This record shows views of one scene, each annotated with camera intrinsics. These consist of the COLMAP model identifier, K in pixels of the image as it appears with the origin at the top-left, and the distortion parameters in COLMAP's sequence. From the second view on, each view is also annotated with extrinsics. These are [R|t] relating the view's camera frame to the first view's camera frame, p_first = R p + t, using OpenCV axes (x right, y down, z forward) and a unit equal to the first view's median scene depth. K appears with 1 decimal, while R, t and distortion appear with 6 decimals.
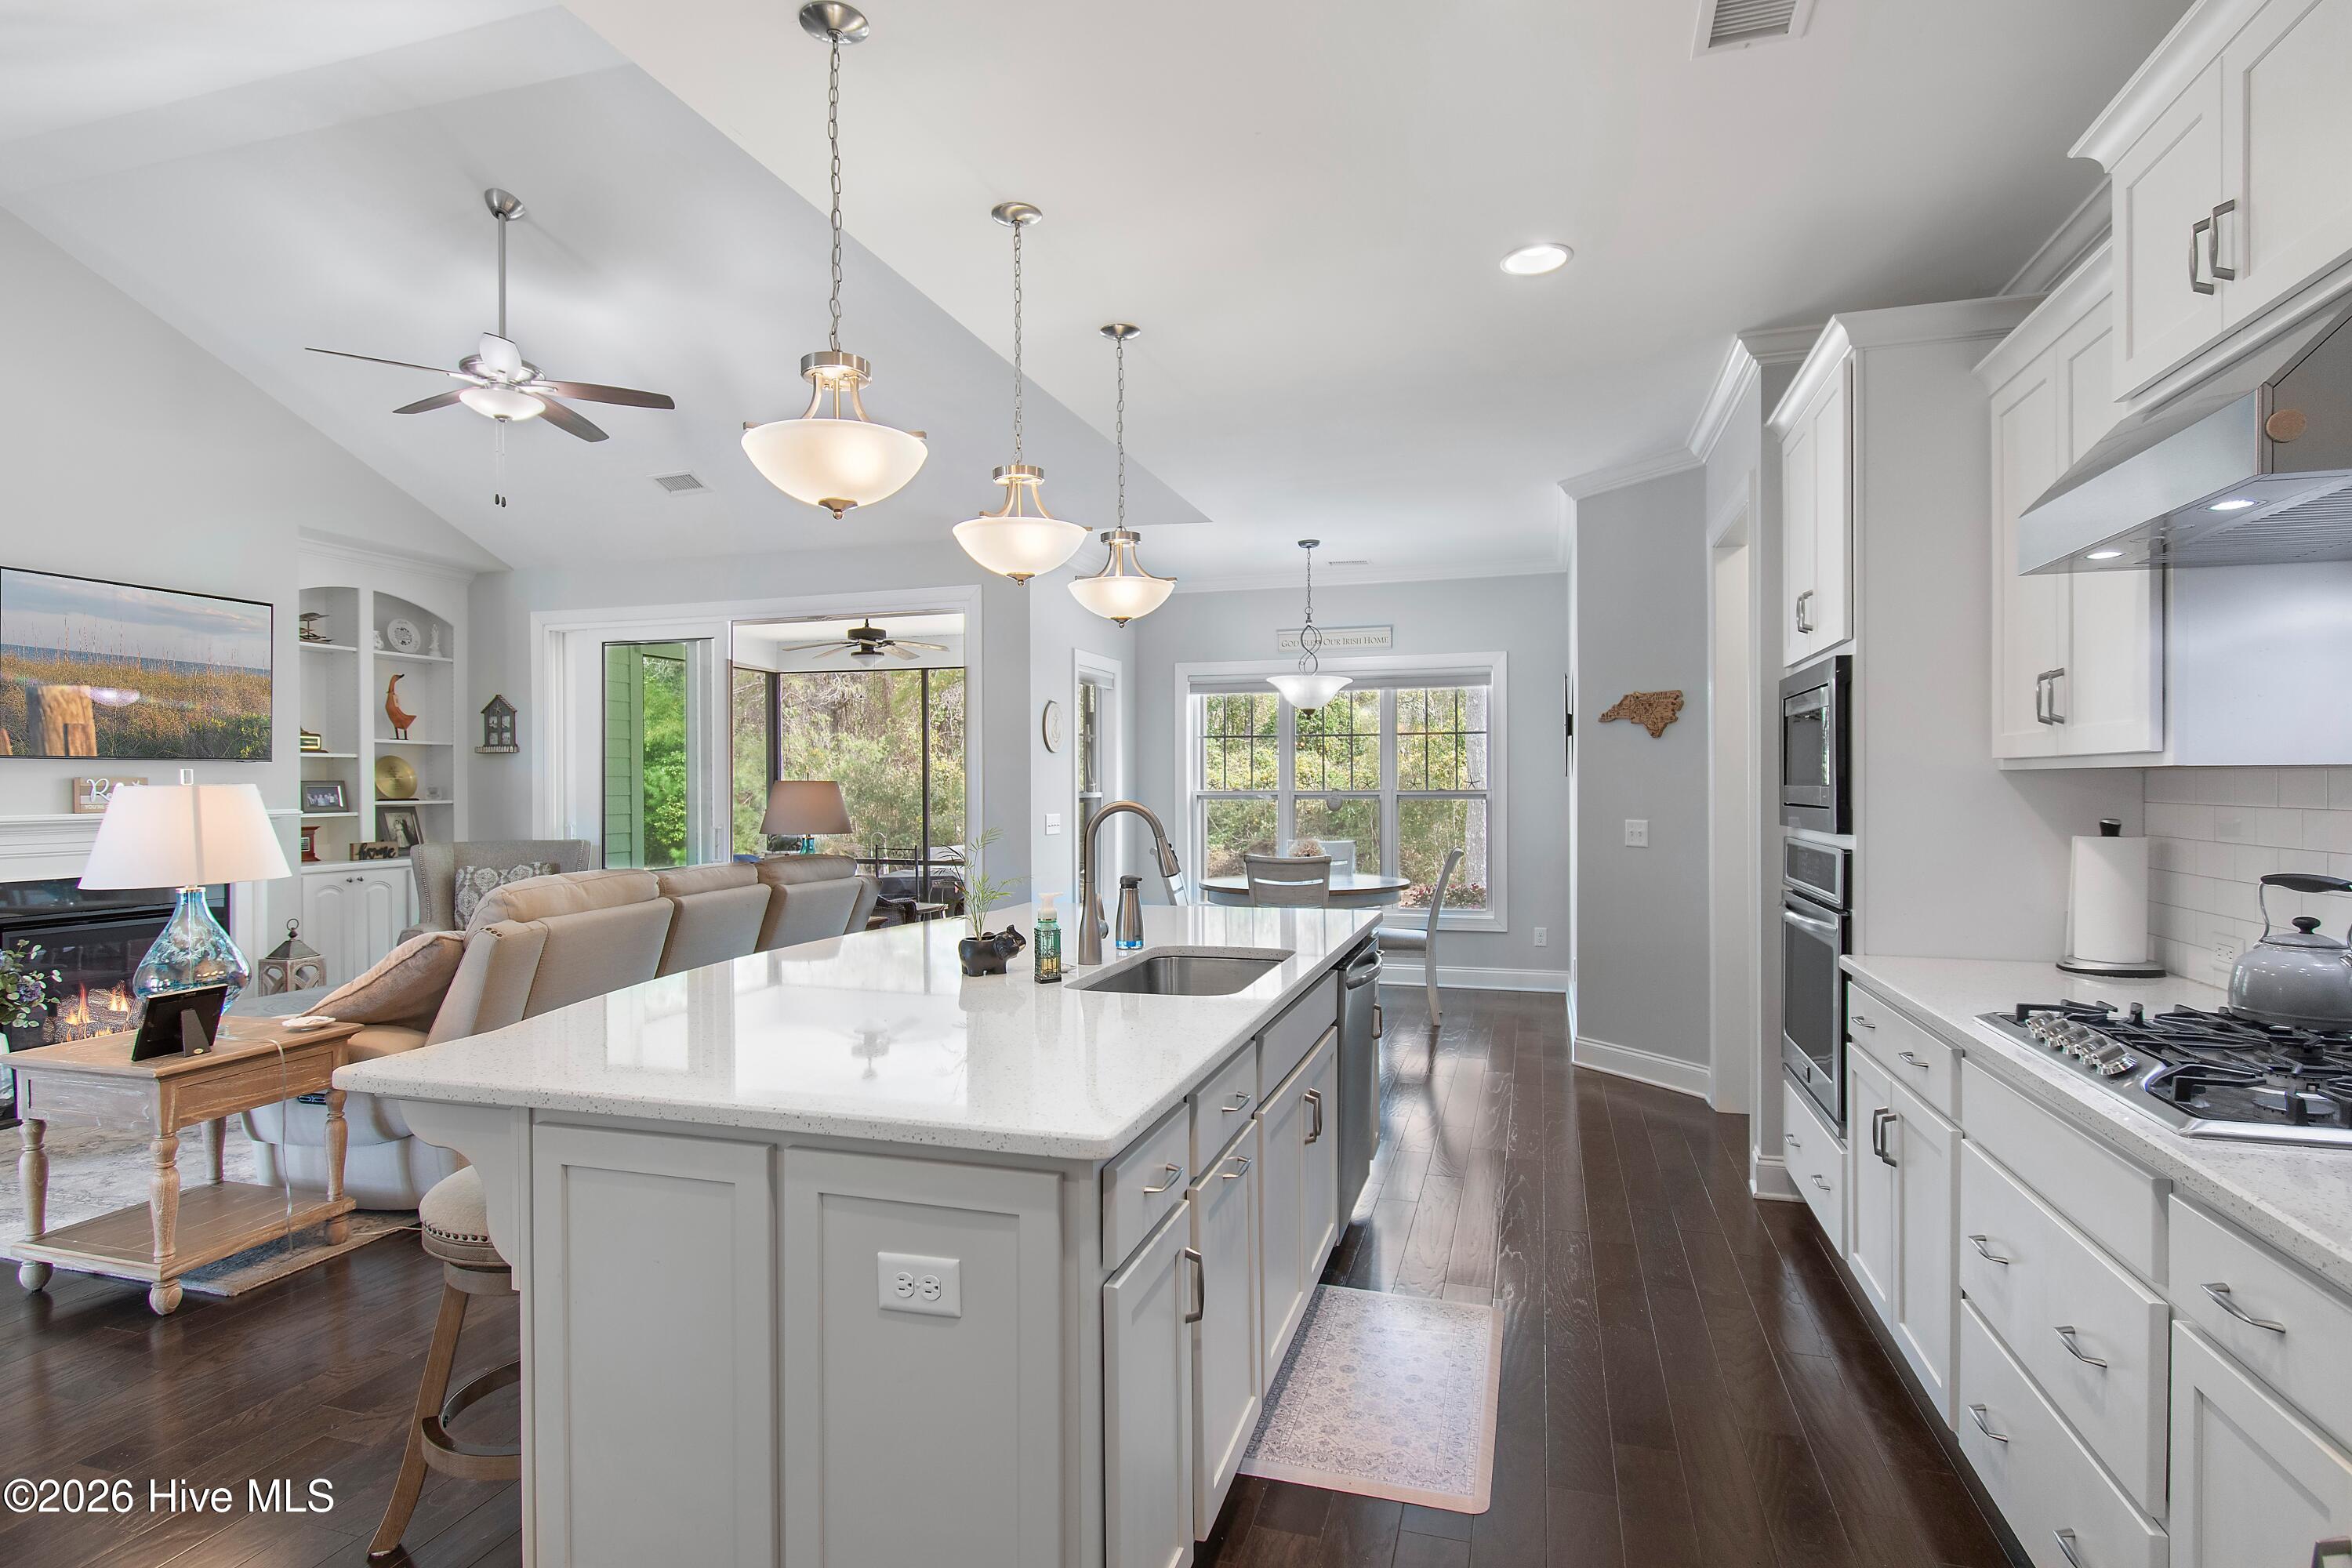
lens RADIAL K [[1189.1, 0, 1170.6], [0, 1189.1, 788.6], [0, 0, 1]] dist [-0.000319, -0.002715]
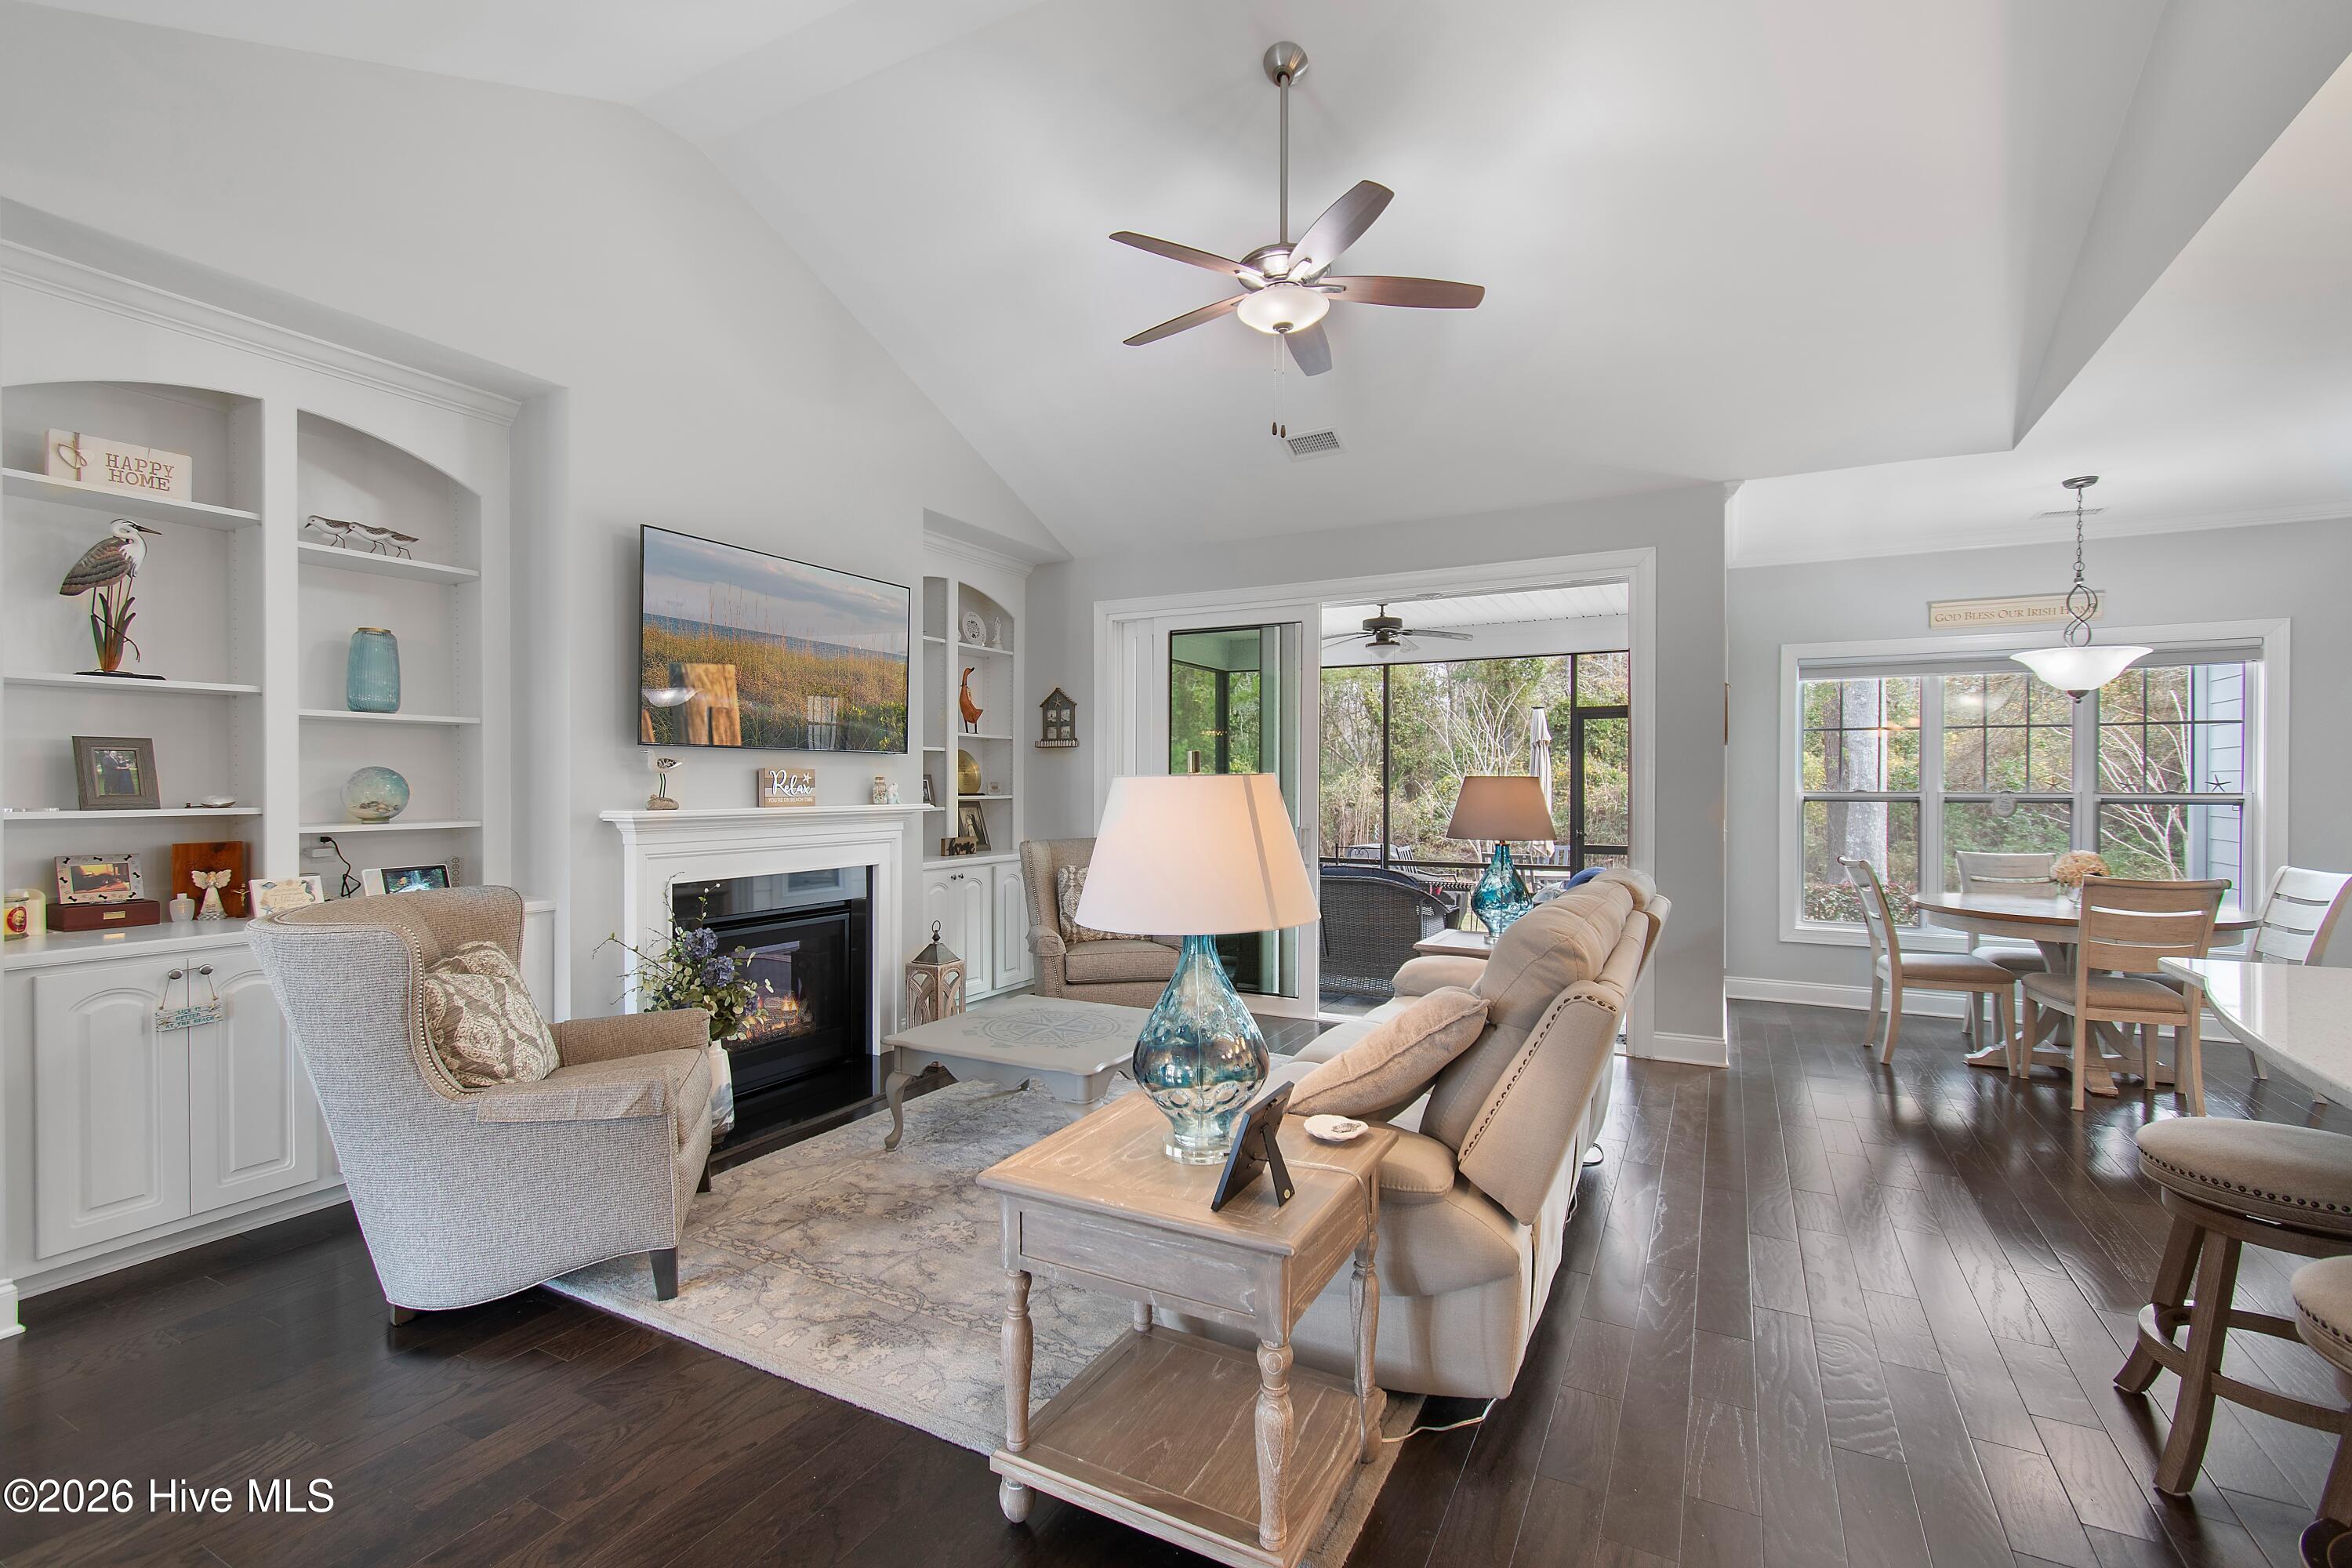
lens RADIAL K [[1045.3, 0, 1177.8], [0, 1045.3, 789.7], [0, 0, 1]] dist [0.000973, -0.001238]
pose [[0.981965, 0.007219, -0.188922, -0.331780], [-0.006933, 0.999974, 0.002173, 0.002575], [0.188933, -0.000824, 0.981990, 0.190036]]
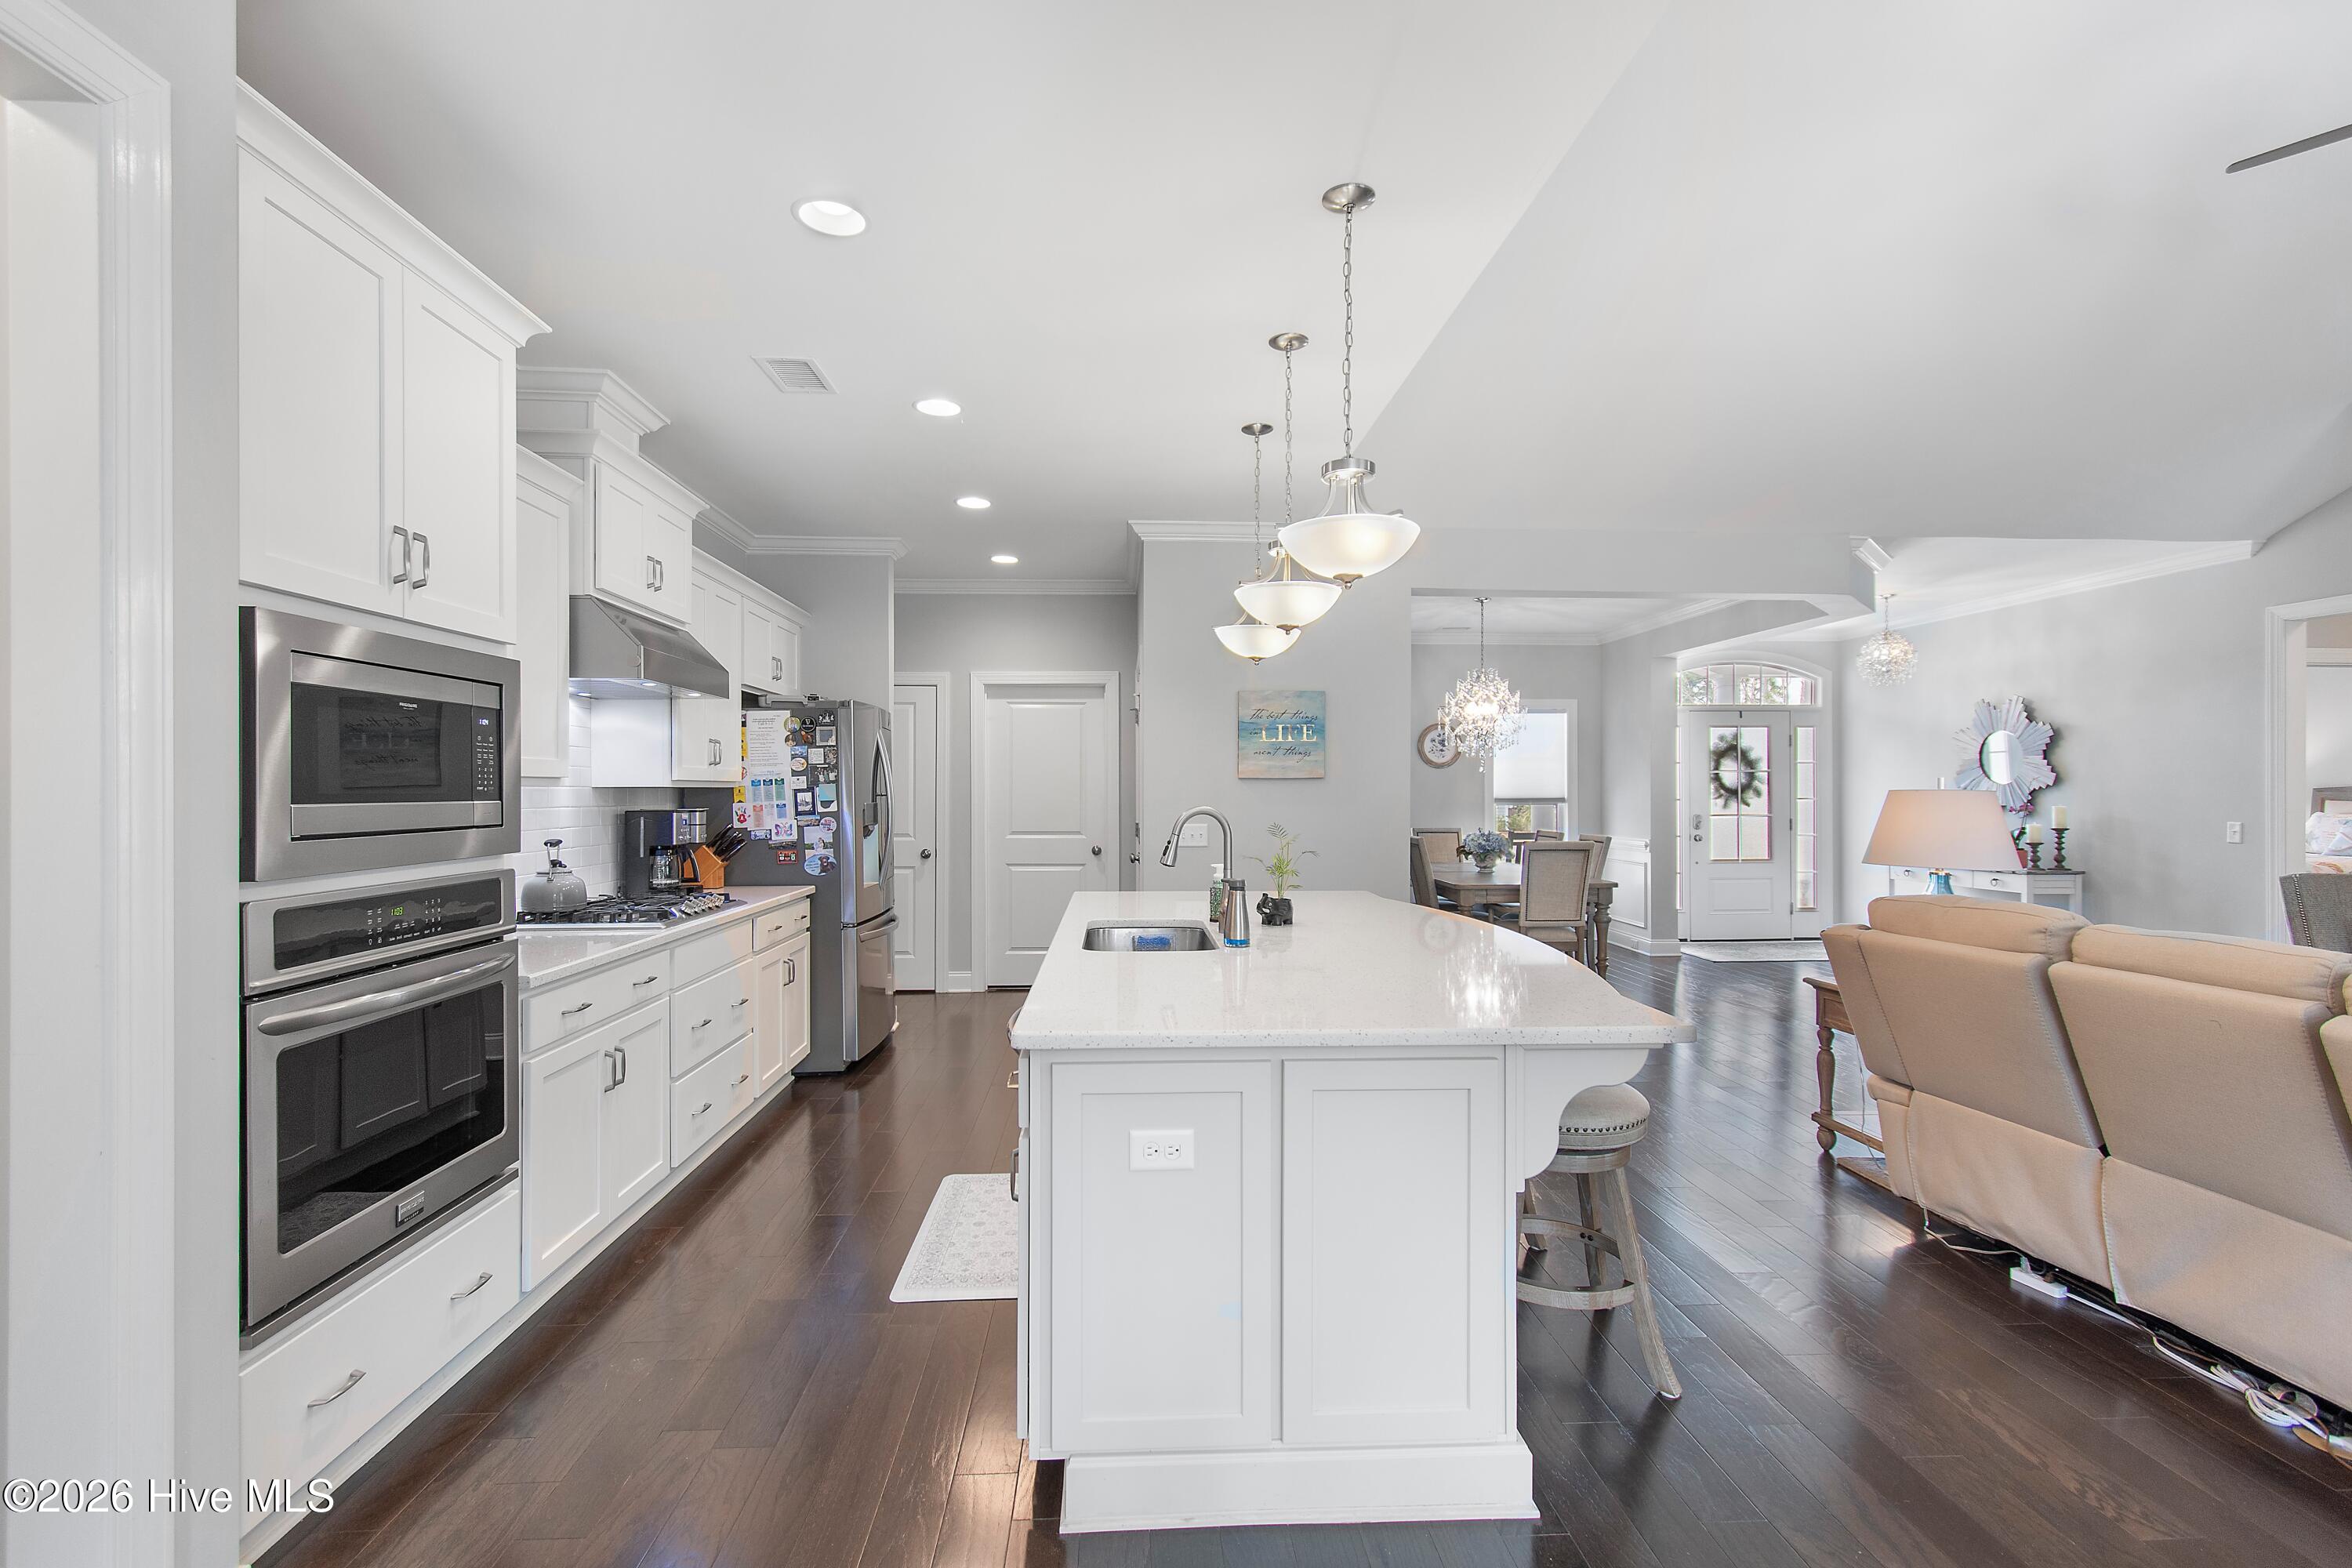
lens RADIAL K [[1045.3, 0, 1175.4], [0, 1045.3, 788.7], [0, 0, 1]] dist [0.000973, -0.001238]
pose [[-0.938515, 0.001101, -0.345236, 0.149577], [-0.000821, 0.999985, 0.005421, -0.006741], [0.345237, 0.005371, -0.938500, 0.806950]]
